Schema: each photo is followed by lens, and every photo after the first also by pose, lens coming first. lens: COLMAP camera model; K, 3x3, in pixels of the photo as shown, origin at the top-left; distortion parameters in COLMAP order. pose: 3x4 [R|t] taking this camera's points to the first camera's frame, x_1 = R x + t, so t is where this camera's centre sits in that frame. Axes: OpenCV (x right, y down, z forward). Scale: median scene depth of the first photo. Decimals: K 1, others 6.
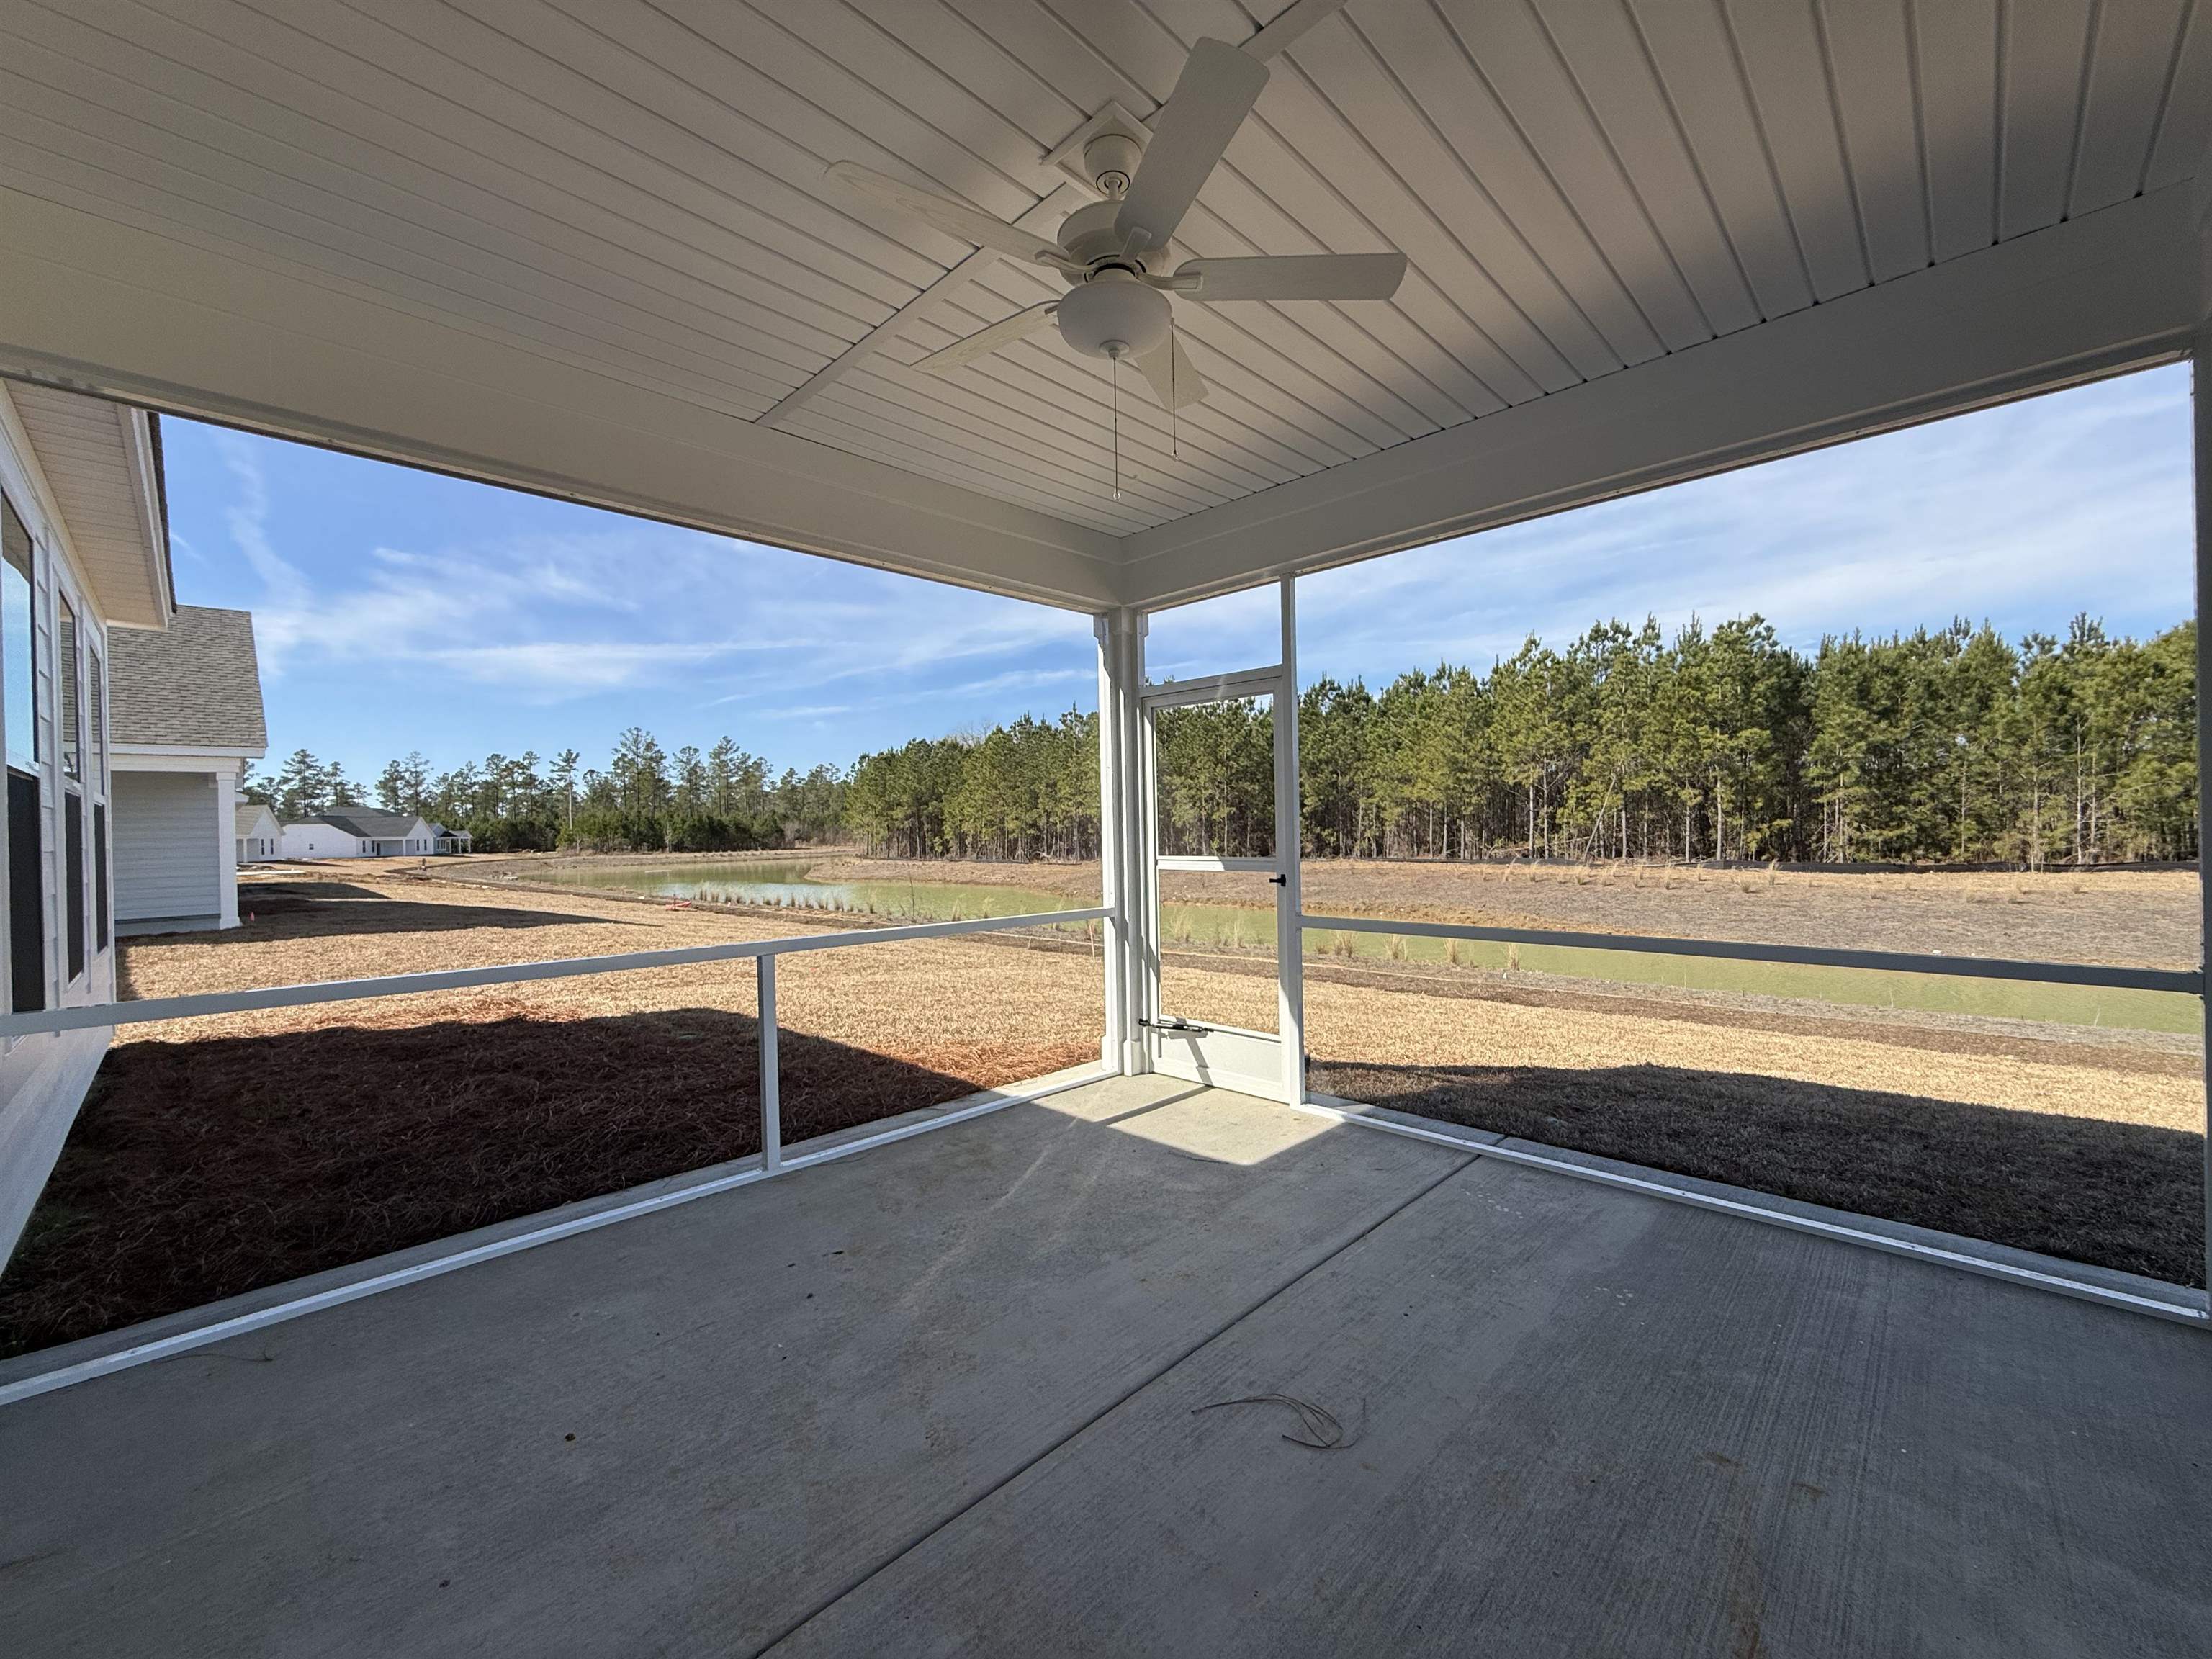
lens RADIAL K [[881.6, 0, 1105.4], [0, 881.6, 825.7], [0, 0, 1]] dist [-0.000664, 0.000213]
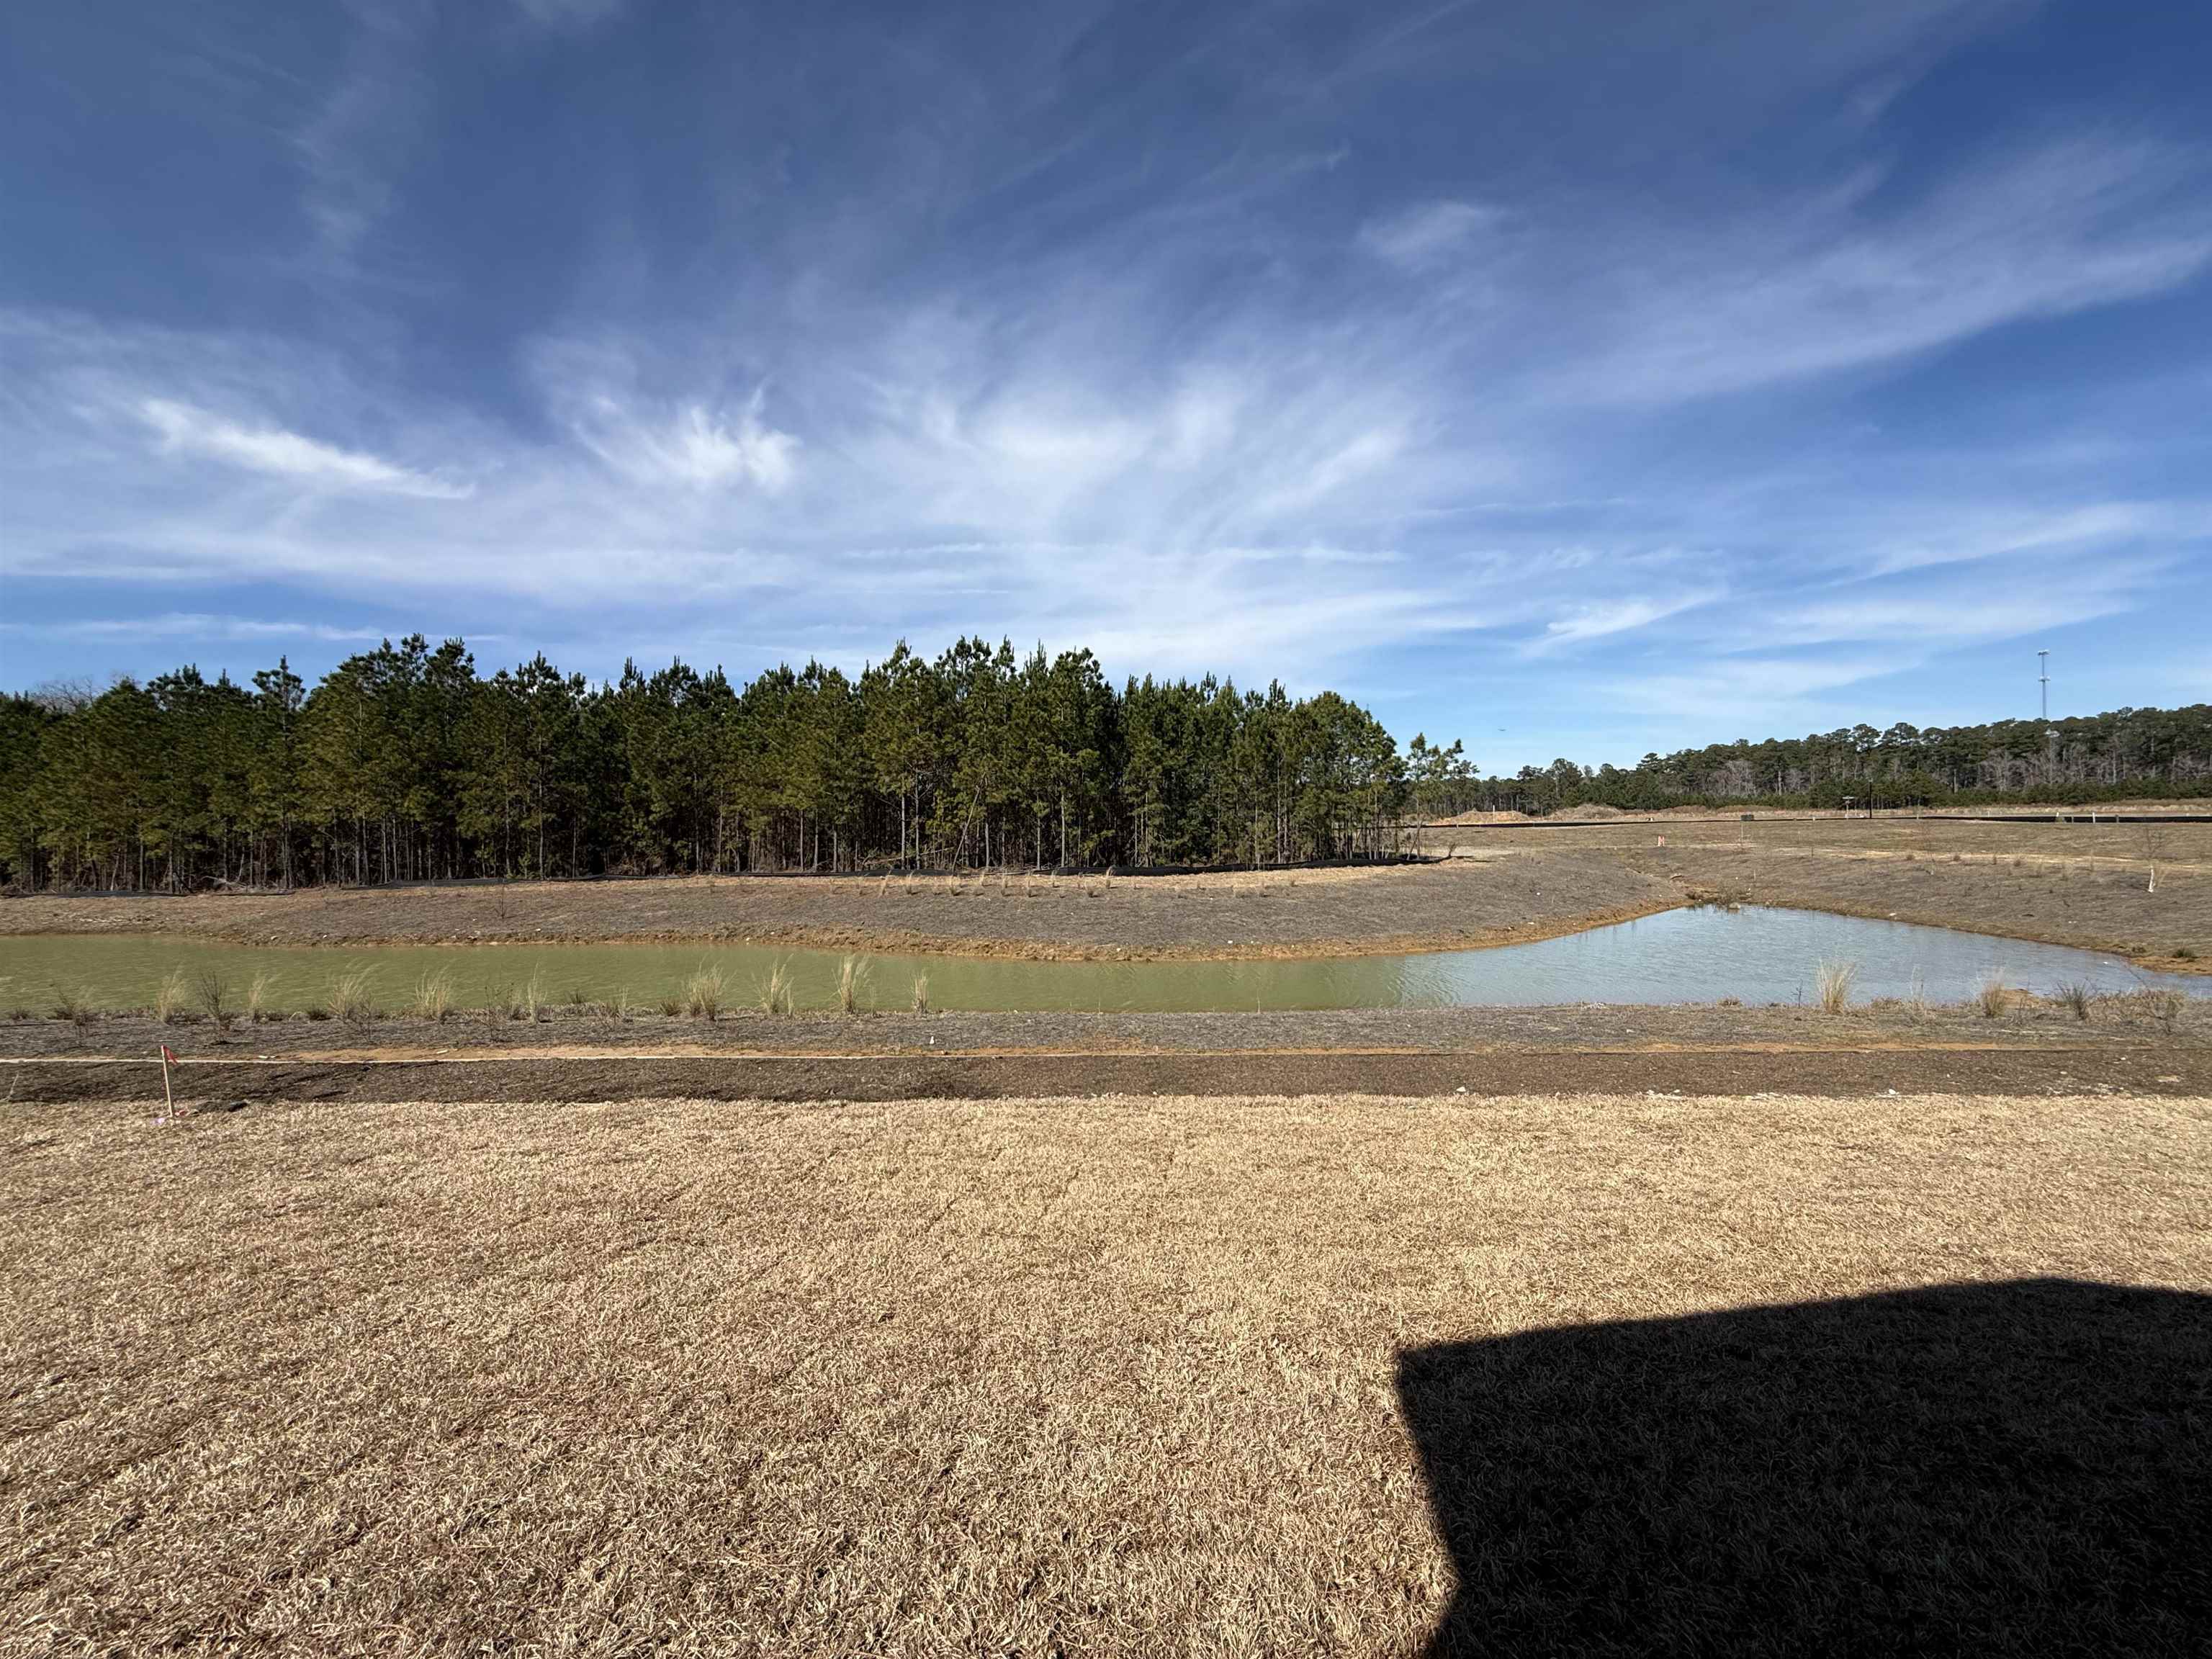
lens RADIAL K [[881.6, 0, 1100.9], [0, 881.6, 837.0], [0, 0, 1]] dist [-0.000664, 0.000213]
pose [[0.768505, -0.003714, 0.639833, 0.029220], [0.002018, 0.999992, 0.003381, -0.002211], [-0.639841, -0.001307, 0.768506, 0.129205]]
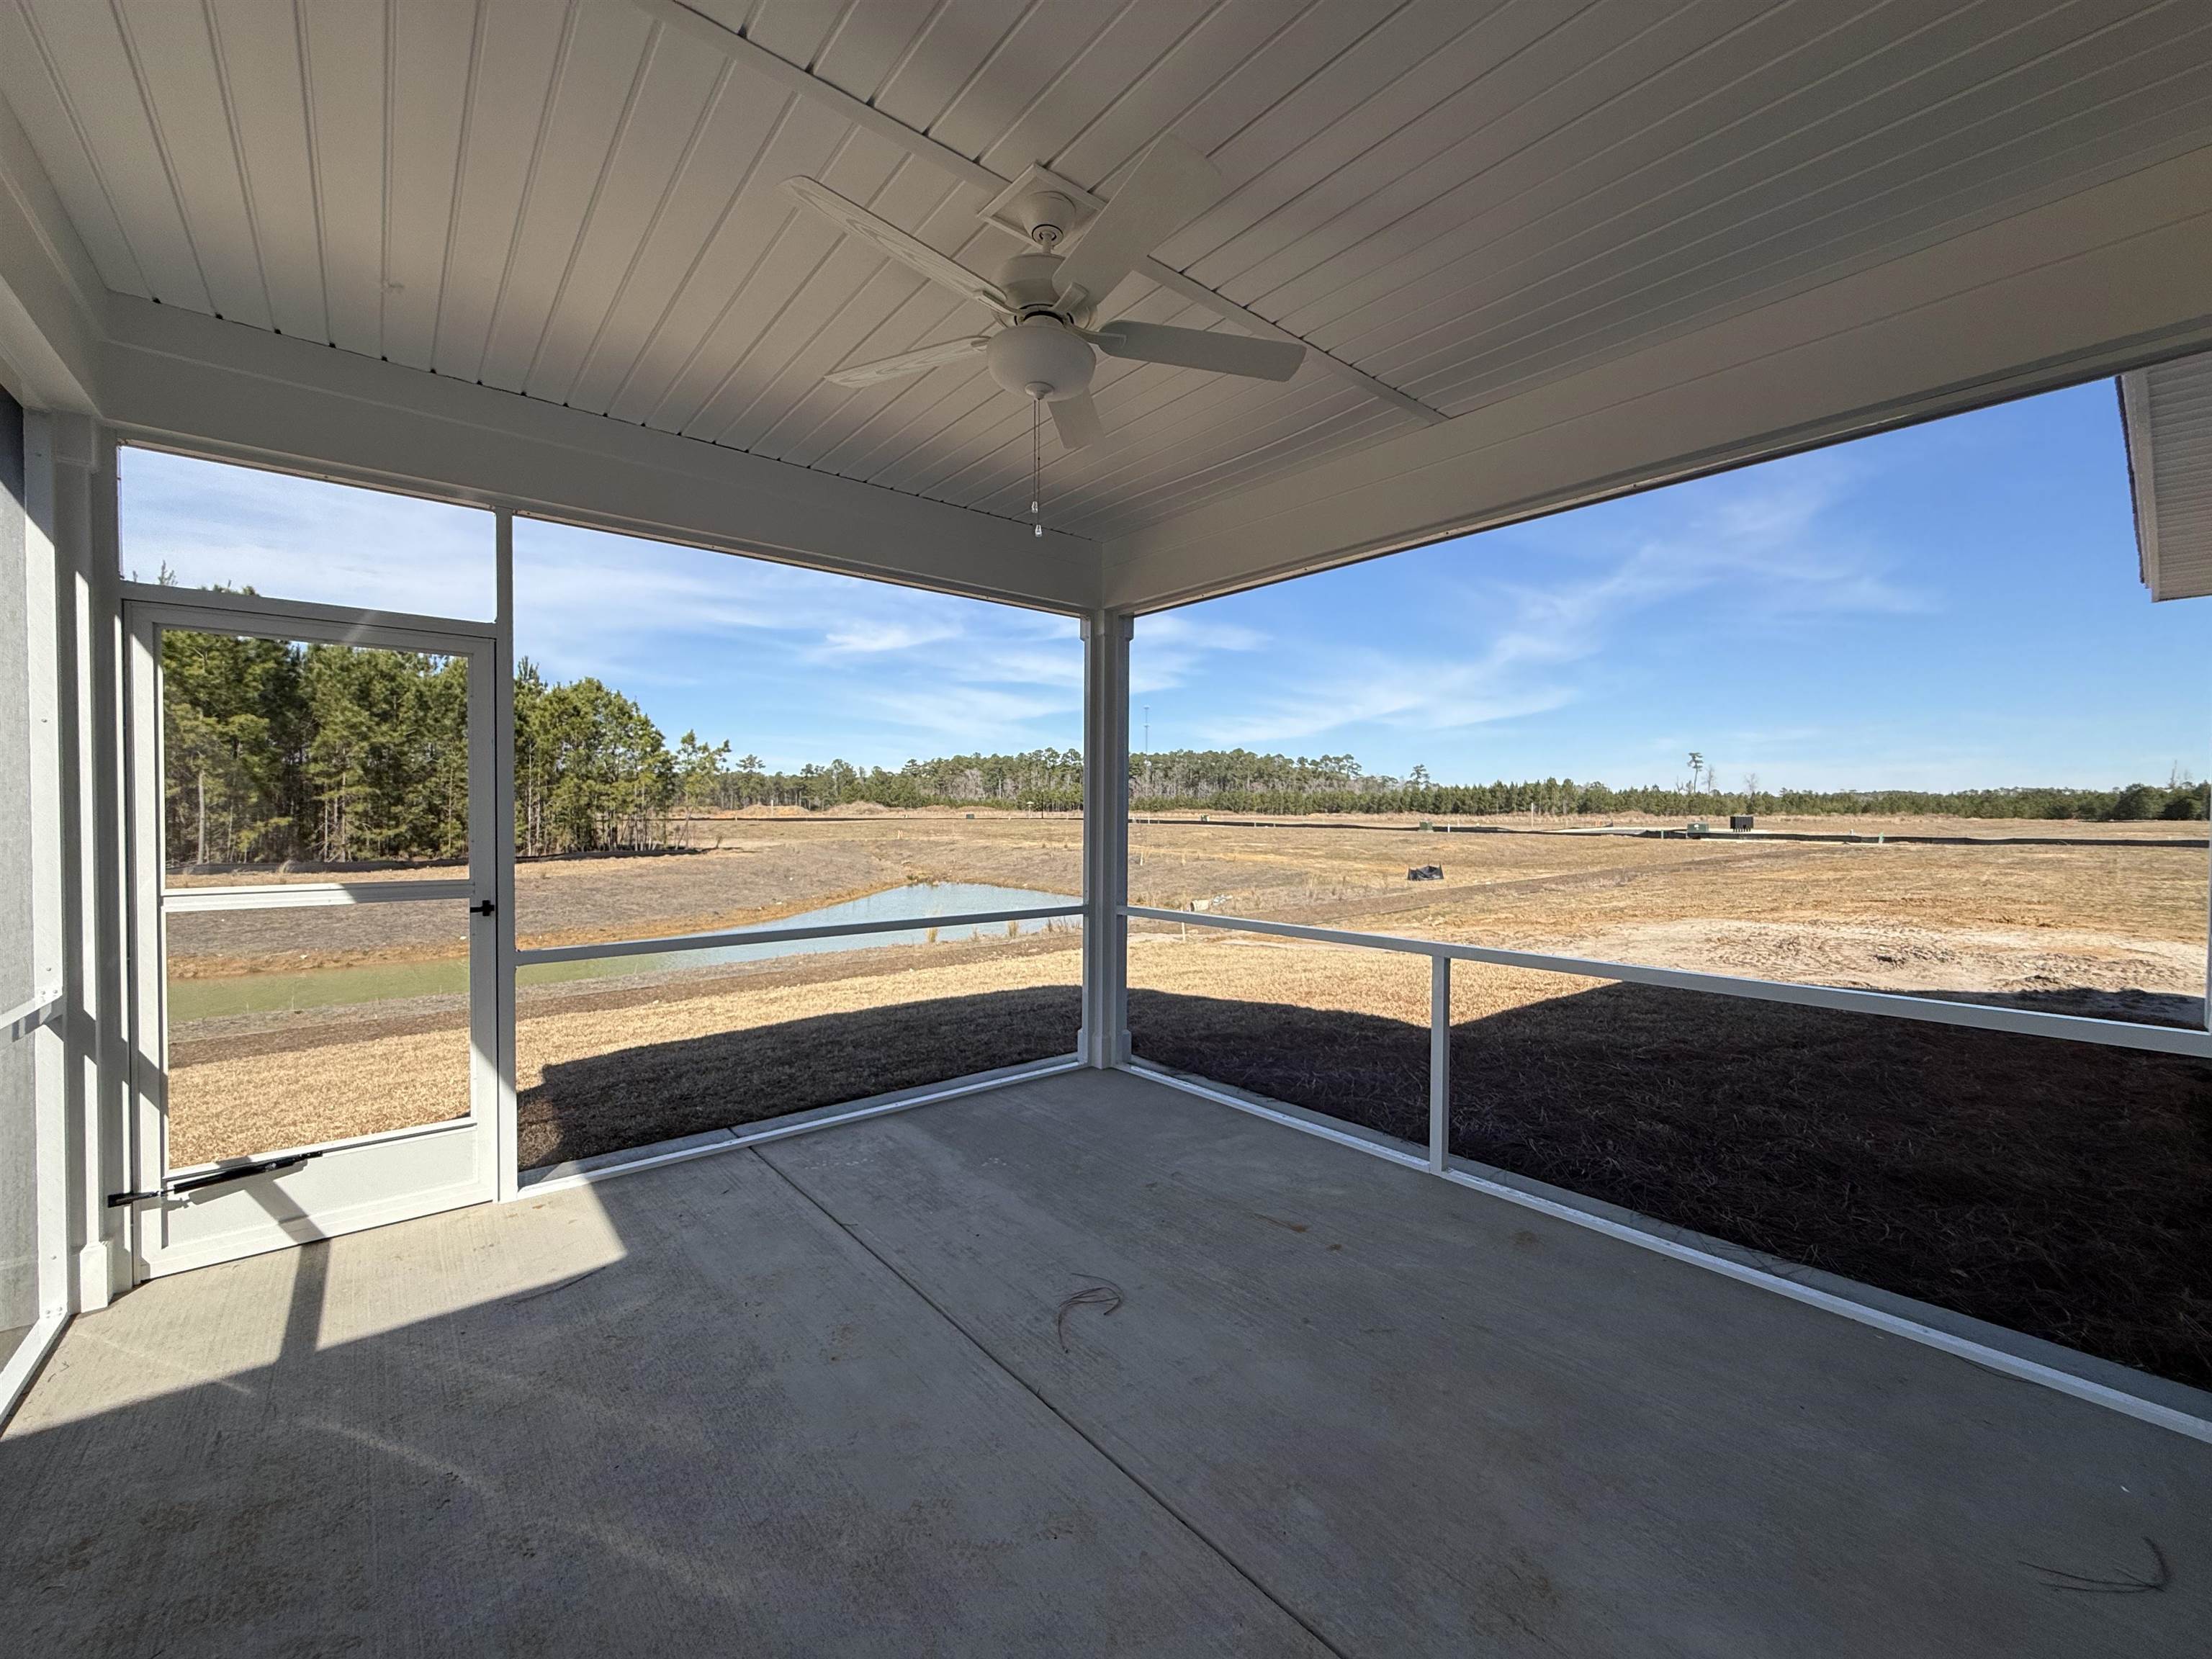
lens RADIAL K [[881.6, 0, 1103.6], [0, 881.6, 824.7], [0, 0, 1]] dist [-0.000664, 0.000213]
pose [[0.105825, 0.006540, 0.994363, -0.059088], [-0.008220, 0.999950, -0.005702, -0.001122], [-0.994351, -0.007570, 0.105874, 0.047054]]
